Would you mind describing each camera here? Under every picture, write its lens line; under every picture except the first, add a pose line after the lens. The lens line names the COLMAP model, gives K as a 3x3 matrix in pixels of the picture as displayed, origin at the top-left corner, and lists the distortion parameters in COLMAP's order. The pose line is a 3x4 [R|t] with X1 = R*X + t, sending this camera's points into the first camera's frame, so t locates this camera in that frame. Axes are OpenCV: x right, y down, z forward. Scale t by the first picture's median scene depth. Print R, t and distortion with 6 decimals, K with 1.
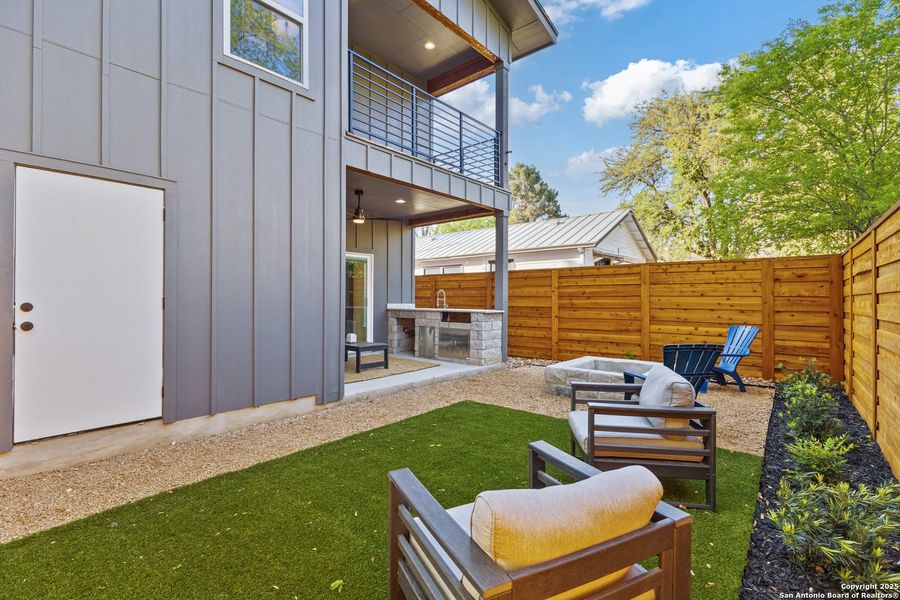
lens RADIAL K [[418.0, 0, 447.0], [0, 418.0, 302.2], [0, 0, 1]] dist [0.000148, 0.000840]
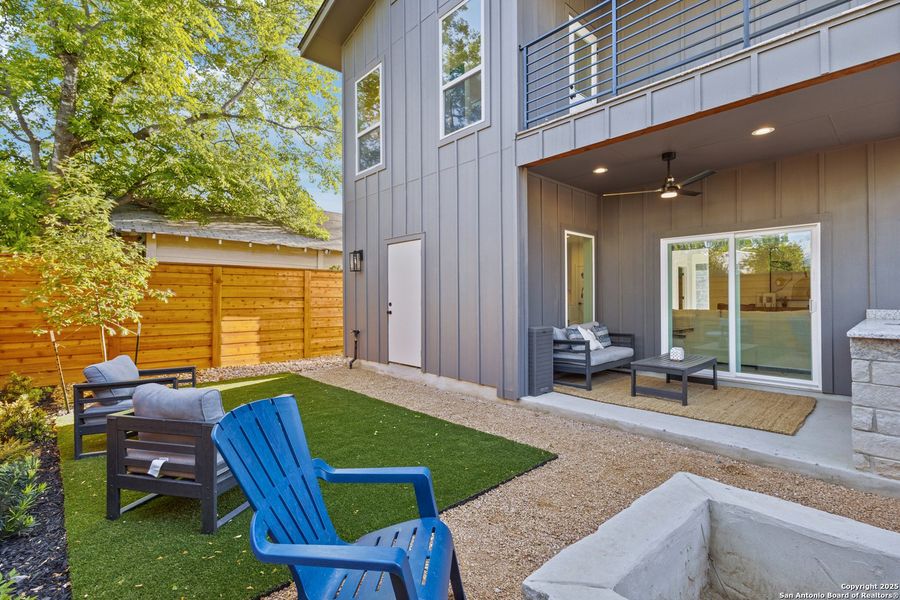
lens RADIAL K [[418.0, 0, 447.5], [0, 418.0, 296.1], [0, 0, 1]] dist [0.000148, 0.000840]
pose [[-0.124580, -0.014942, -0.992097, 0.844857], [-0.008505, 0.999866, -0.013991, -0.003093], [0.992173, 0.006695, -0.124690, 1.063008]]
